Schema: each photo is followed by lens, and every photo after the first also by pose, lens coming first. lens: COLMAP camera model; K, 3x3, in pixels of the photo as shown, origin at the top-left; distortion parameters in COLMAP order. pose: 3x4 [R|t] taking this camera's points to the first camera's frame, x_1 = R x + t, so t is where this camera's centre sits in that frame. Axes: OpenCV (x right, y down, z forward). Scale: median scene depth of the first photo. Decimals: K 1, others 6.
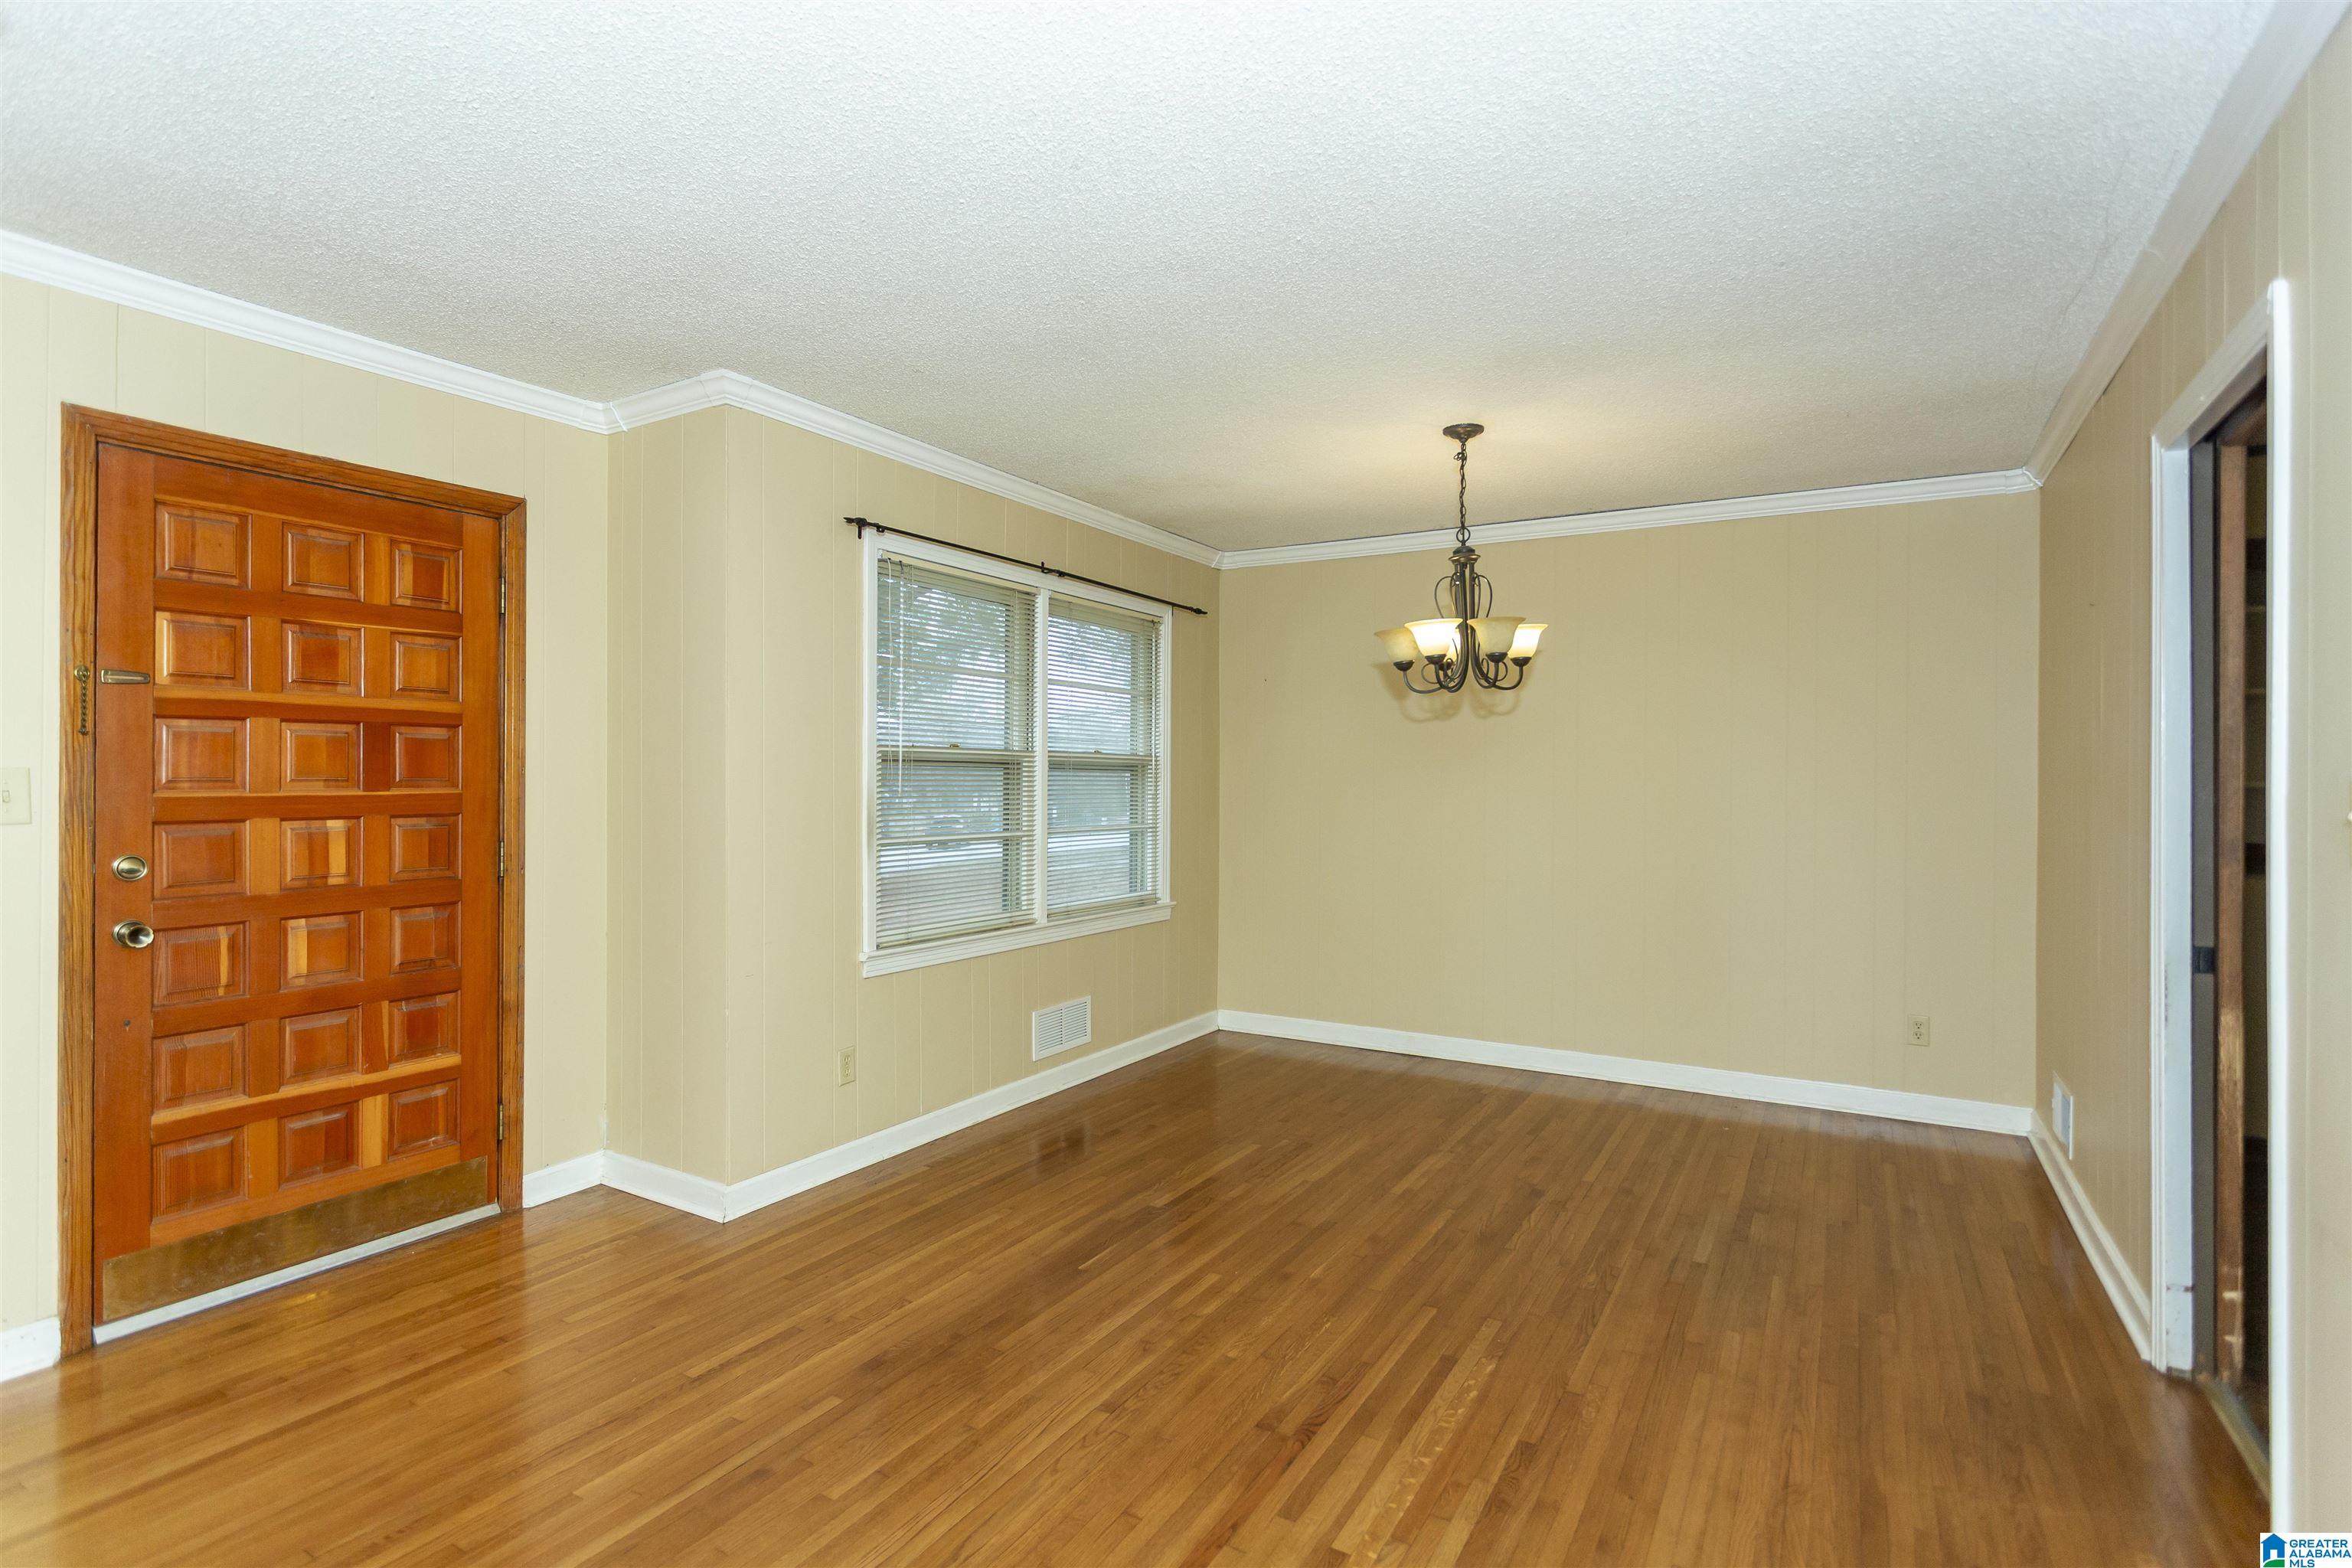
lens RADIAL K [[1131.6, 0, 1176.0], [0, 1131.6, 784.0], [0, 0, 1]] dist [0.000370, 0.001071]
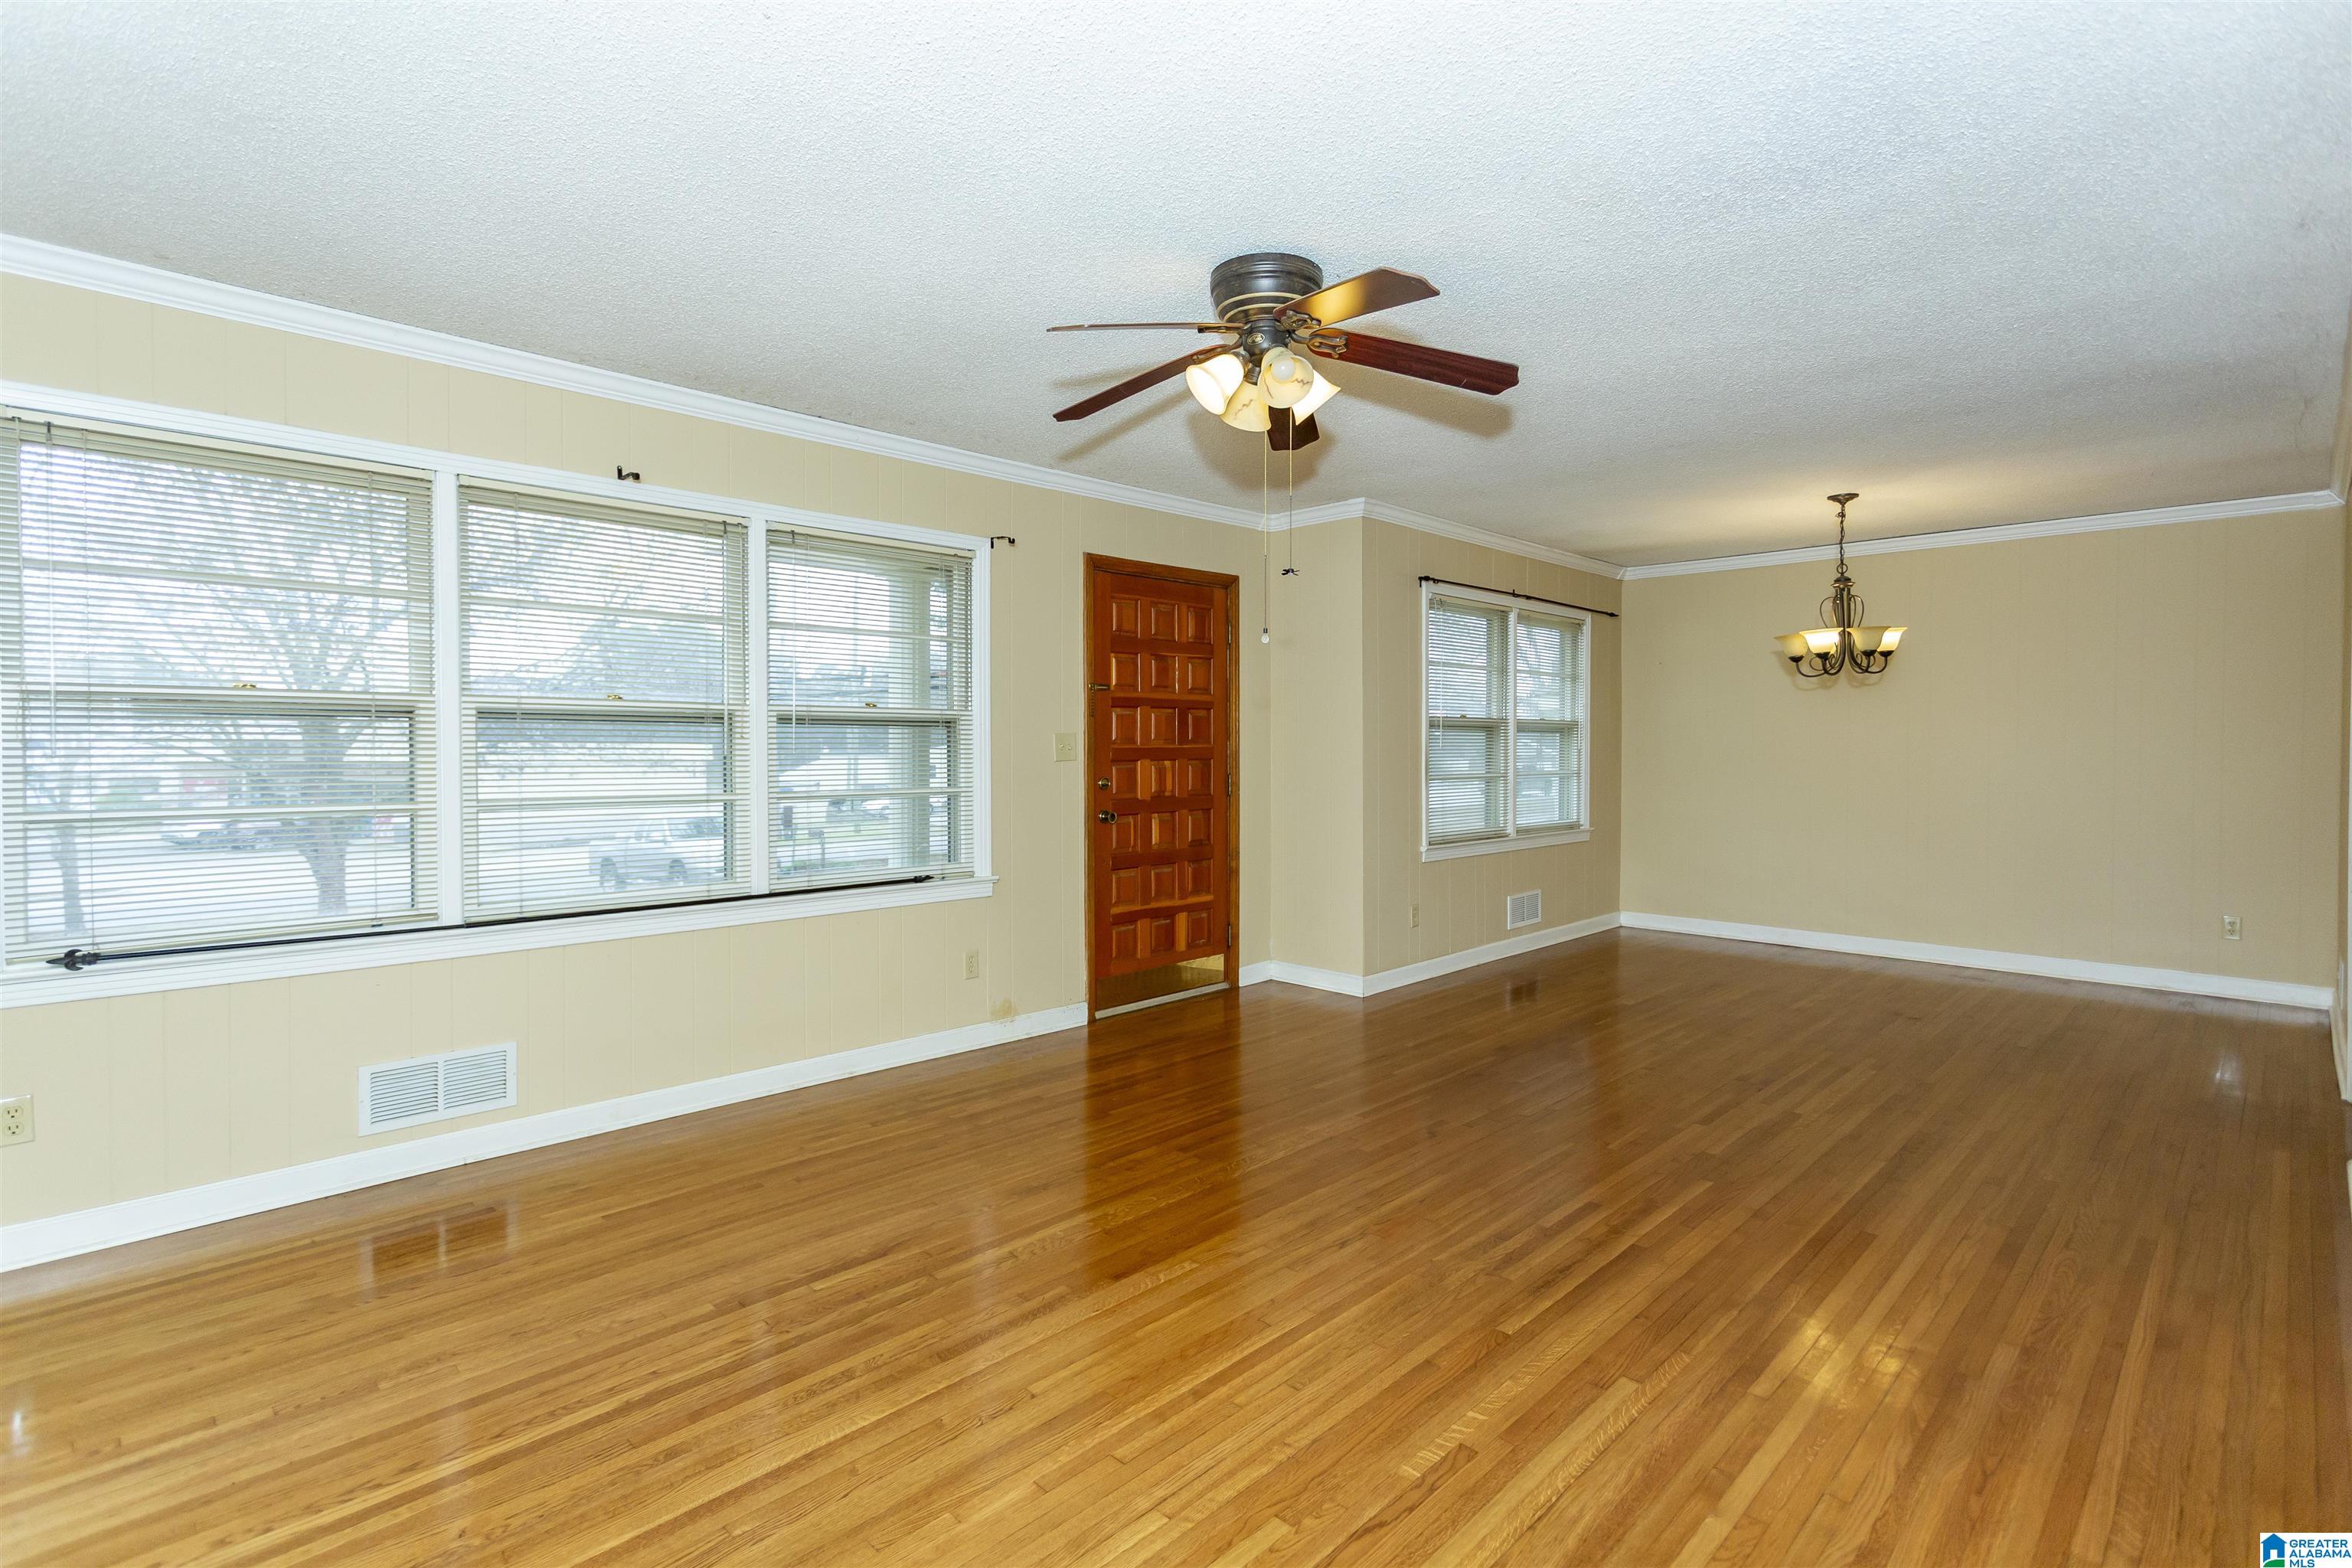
lens RADIAL K [[1114.7, 0, 1179.6], [0, 1114.7, 767.8], [0, 0, 1]] dist [0.000864, 0.000219]
pose [[0.970155, 0.000500, -0.242486, -0.262544], [0.003460, 0.999868, 0.015904, 0.013340], [0.242462, -0.016269, 0.970024, -0.703688]]
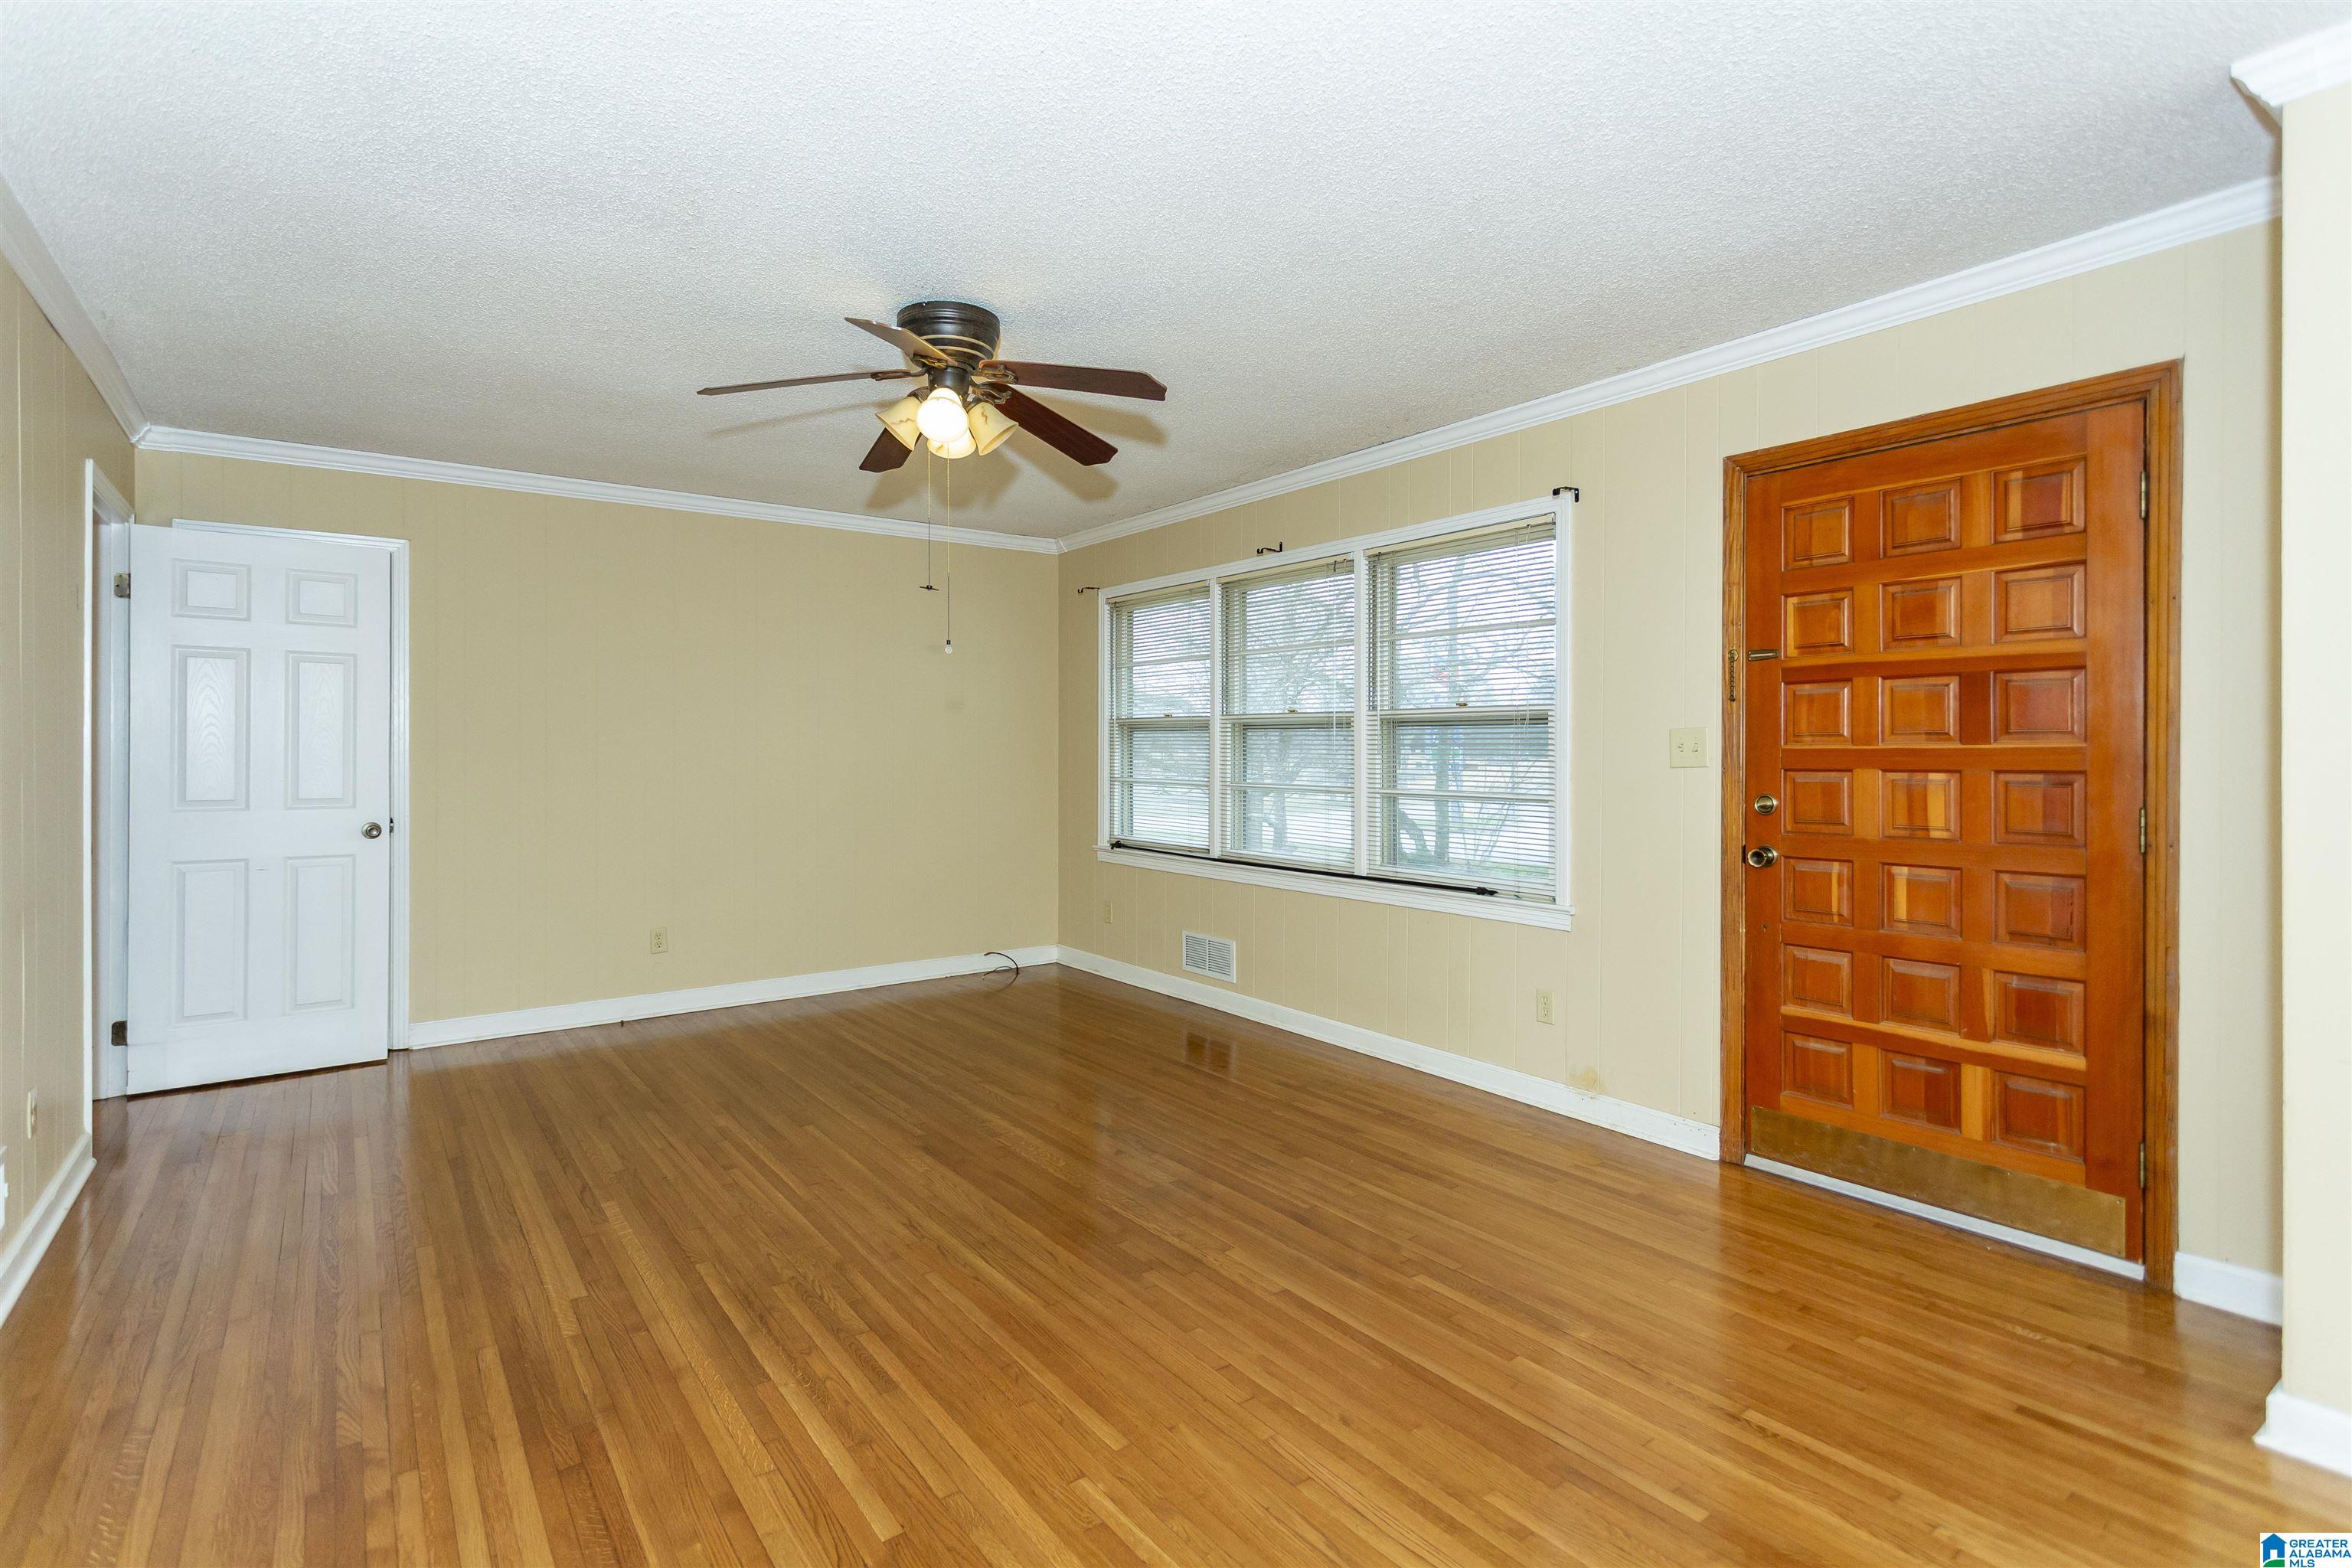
lens RADIAL K [[1099.0, 0, 1130.6], [0, 1099.0, 753.2], [0, 0, 1]] dist [0.002090, 0.000991]
pose [[-0.393295, 0.001407, -0.919411, 0.398772], [-0.002814, 0.999992, 0.002734, 0.012469], [0.919408, 0.003663, -0.393288, 0.676523]]
